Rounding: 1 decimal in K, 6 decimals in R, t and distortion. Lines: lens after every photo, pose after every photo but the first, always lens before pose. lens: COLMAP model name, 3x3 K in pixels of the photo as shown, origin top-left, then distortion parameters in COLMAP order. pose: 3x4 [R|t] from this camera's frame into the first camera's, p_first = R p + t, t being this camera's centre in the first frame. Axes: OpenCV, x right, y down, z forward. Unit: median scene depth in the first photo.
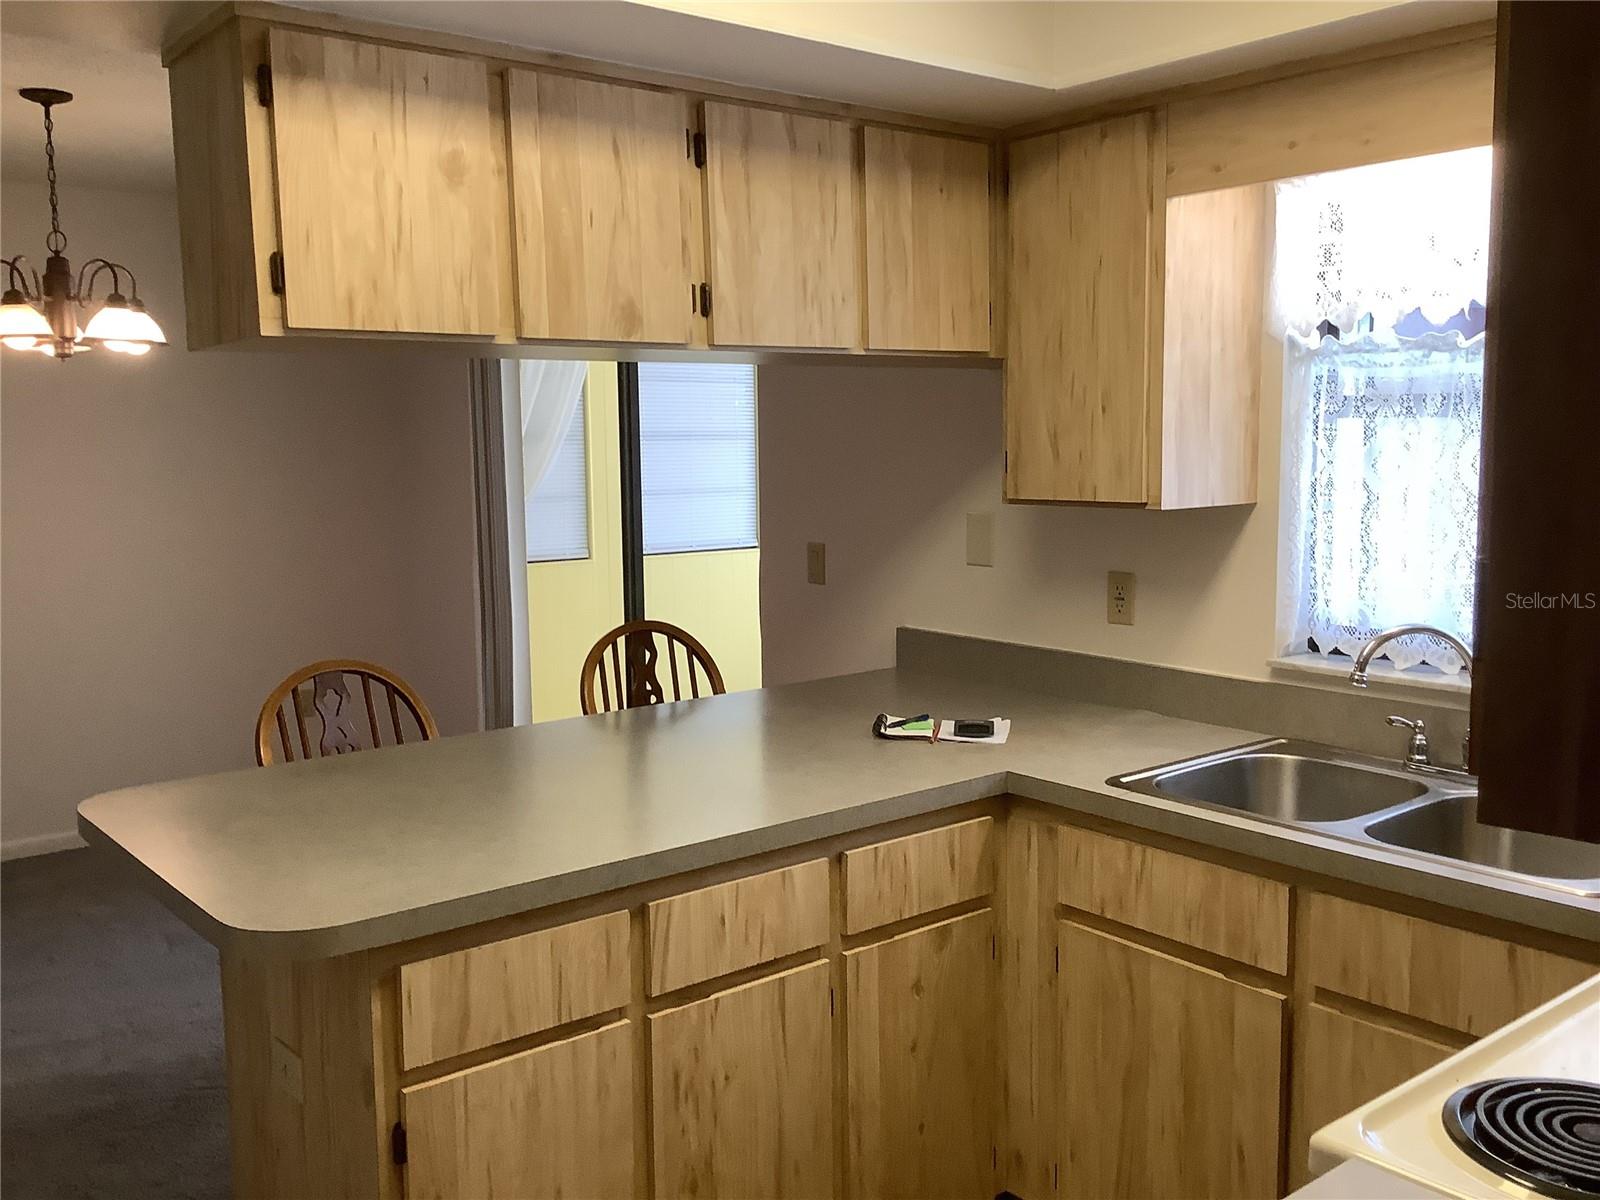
lens RADIAL K [[1450.0, 0, 800.9], [0, 1450.0, 593.9], [0, 0, 1]] dist [0.091864, -0.175955]
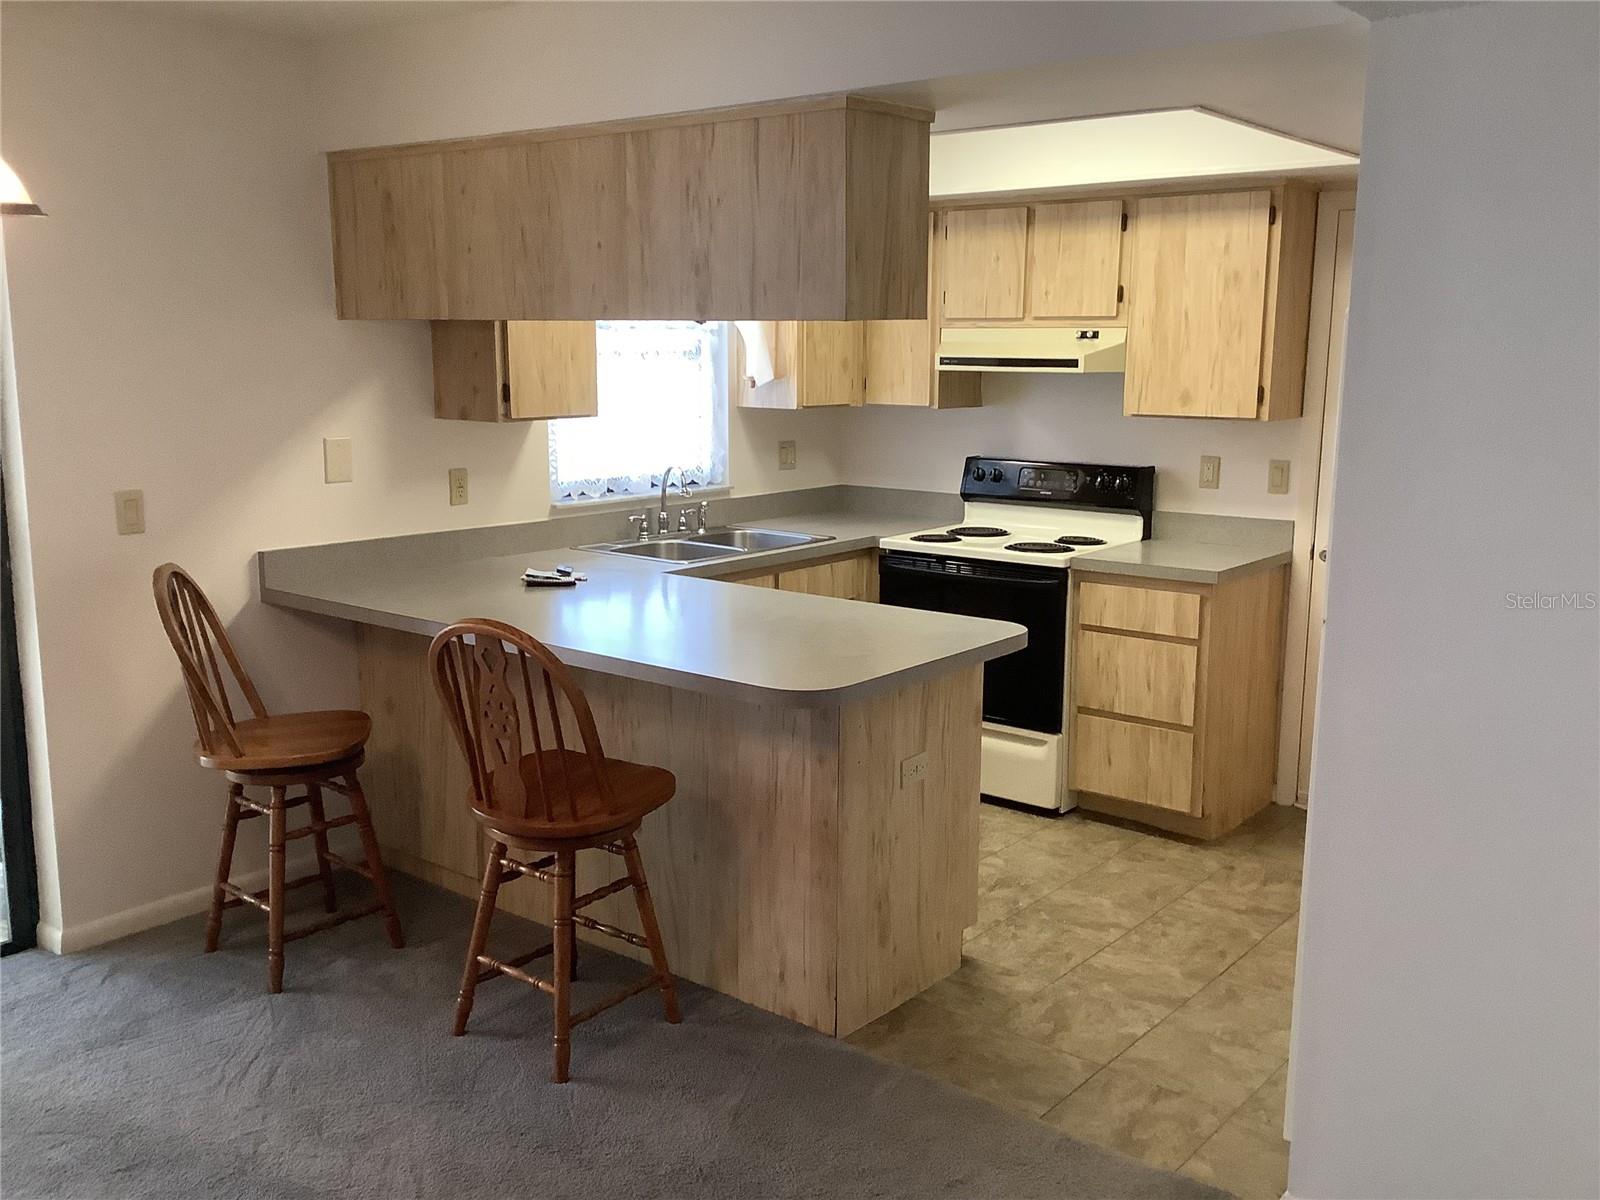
lens RADIAL K [[1441.2, 0, 800.0], [0, 1441.2, 600.0], [0, 0, 1]] dist [0.088227, -0.114461]
pose [[-0.209358, -0.161666, 0.964382, -1.384306], [0.109377, 0.976177, 0.187388, -0.131726], [-0.971703, 0.144712, -0.186688, 1.047831]]
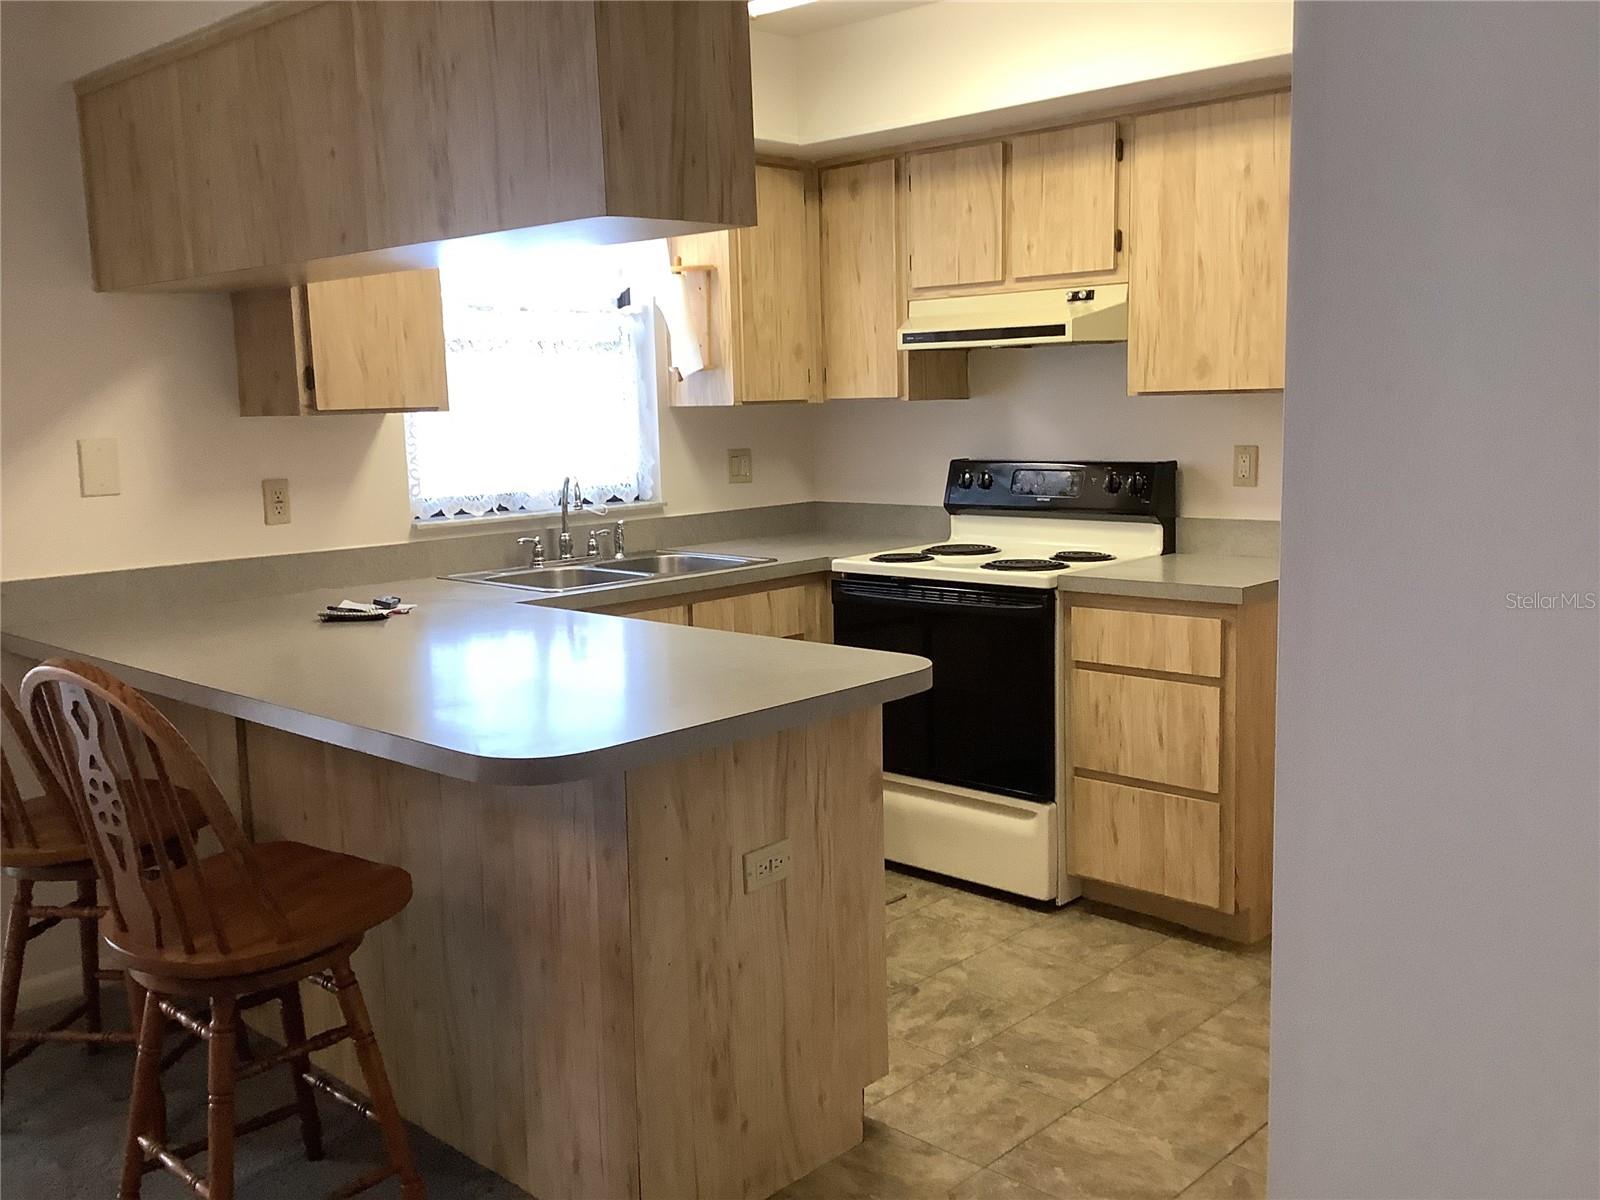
lens RADIAL K [[1450.0, 0, 800.9], [0, 1450.0, 593.9], [0, 0, 1]] dist [0.091864, -0.175955]
pose [[-0.130516, -0.119138, 0.984262, -1.091742], [0.141054, 0.980424, 0.137378, -0.029039], [-0.981361, 0.156764, -0.111156, 0.801365]]
